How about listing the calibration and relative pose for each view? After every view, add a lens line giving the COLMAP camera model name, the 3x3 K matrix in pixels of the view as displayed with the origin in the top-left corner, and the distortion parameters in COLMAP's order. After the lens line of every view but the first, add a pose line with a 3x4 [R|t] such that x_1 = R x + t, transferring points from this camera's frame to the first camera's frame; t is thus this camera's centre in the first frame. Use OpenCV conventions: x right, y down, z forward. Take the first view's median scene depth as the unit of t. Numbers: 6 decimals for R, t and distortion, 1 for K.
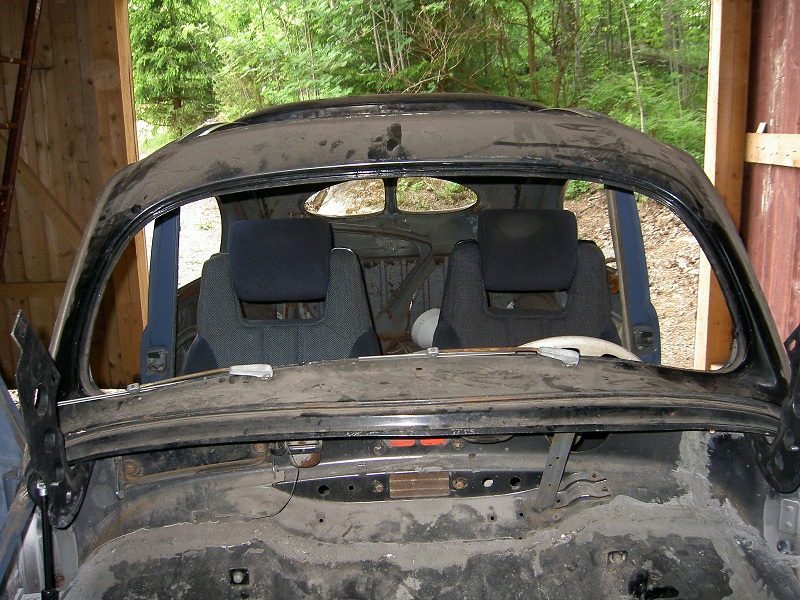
lens RADIAL K [[812.4, 0, 400.0], [0, 812.4, 300.0], [0, 0, 1]] dist [-0.080438, 0.009596]
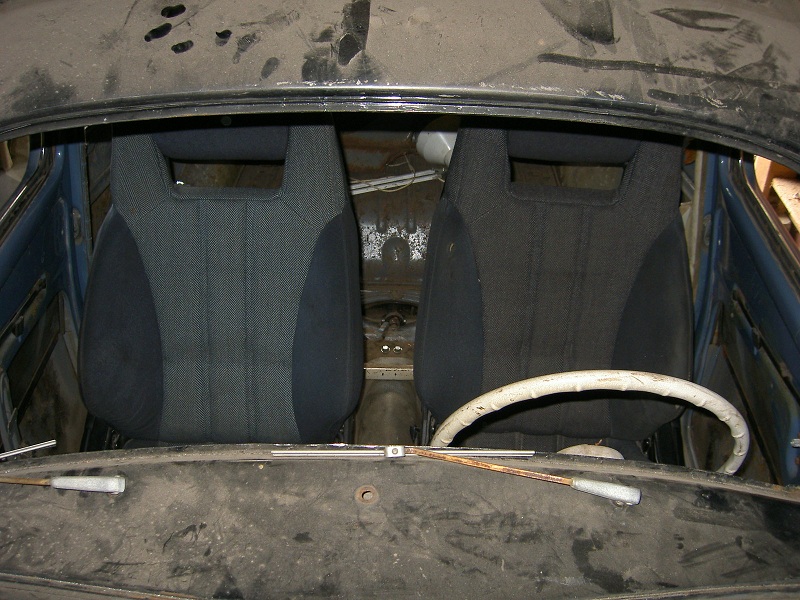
lens RADIAL K [[812.4, 0, 400.0], [0, 812.4, 300.0], [0, 0, 1]] dist [-0.080438, 0.009596]
pose [[0.998077, 0.060125, -0.015059, 0.042630], [-0.050561, 0.930300, 0.363298, -0.234960], [0.035853, -0.361838, 0.931551, 0.445682]]
